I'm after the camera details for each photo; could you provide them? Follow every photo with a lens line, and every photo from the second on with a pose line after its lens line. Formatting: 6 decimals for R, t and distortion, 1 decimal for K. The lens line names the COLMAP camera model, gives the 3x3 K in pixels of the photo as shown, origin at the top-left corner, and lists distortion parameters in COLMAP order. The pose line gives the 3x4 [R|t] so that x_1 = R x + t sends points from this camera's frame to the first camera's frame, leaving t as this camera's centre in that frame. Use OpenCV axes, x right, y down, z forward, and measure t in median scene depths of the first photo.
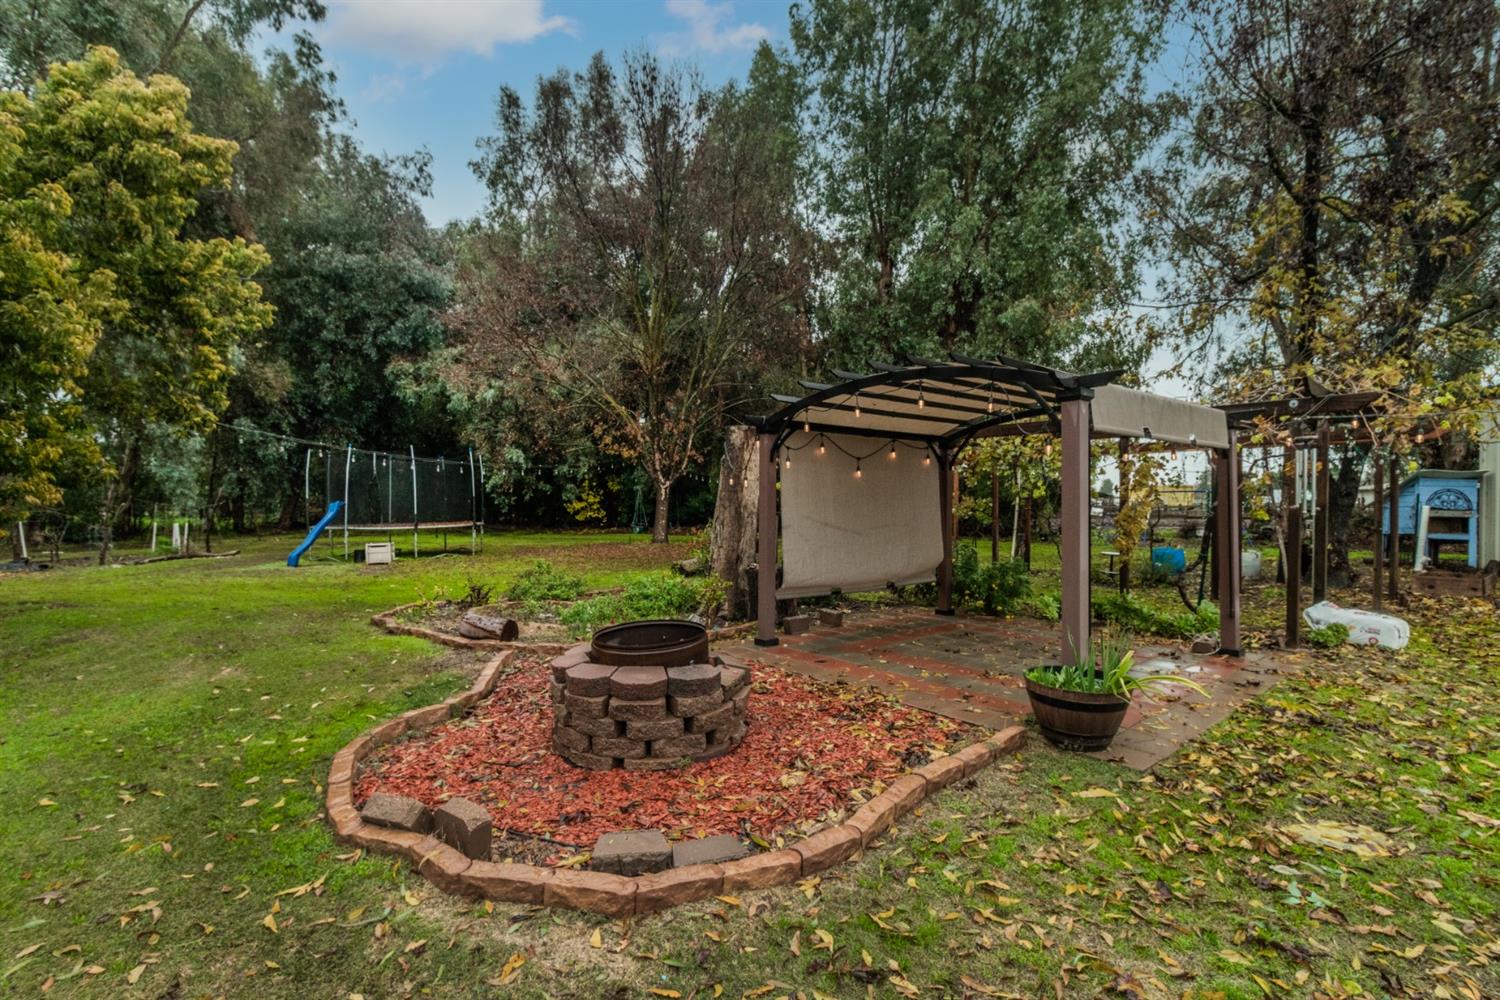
lens RADIAL K [[687.6, 0, 739.6], [0, 687.6, 513.3], [0, 0, 1]] dist [0.000299, -0.000024]
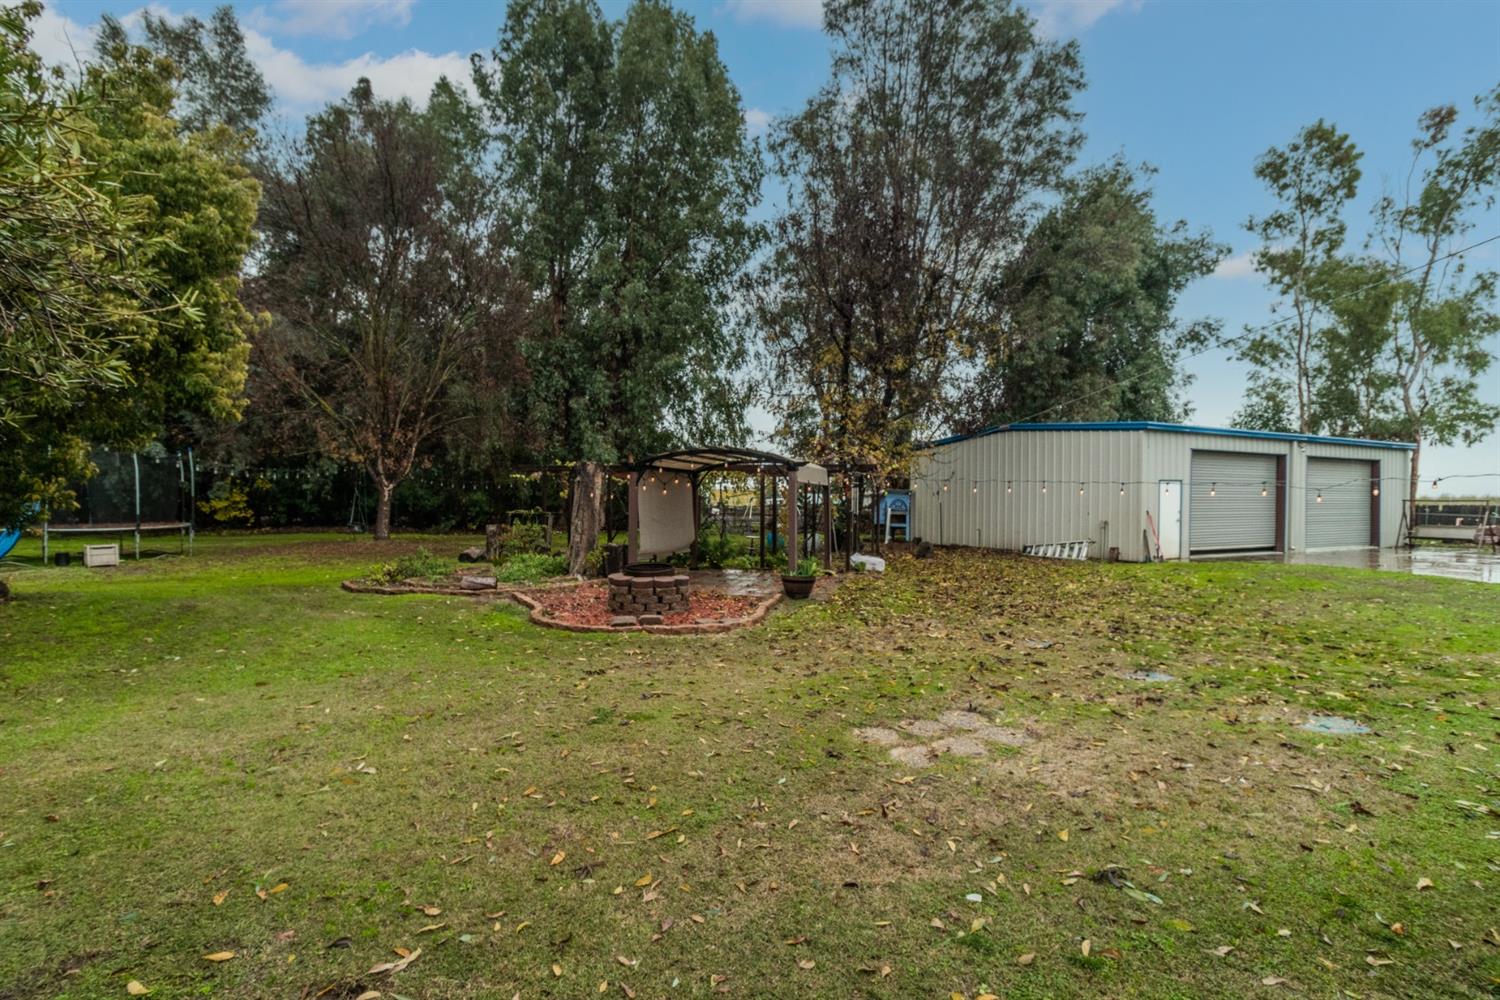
lens RADIAL K [[687.6, 0, 745.3], [0, 687.6, 498.8], [0, 0, 1]] dist [0.000299, -0.000024]
pose [[0.837196, 0.010111, 0.546810, -0.231510], [0.000575, 0.999812, -0.019368, -0.001037], [-0.546903, 0.016529, 0.837033, -0.230261]]
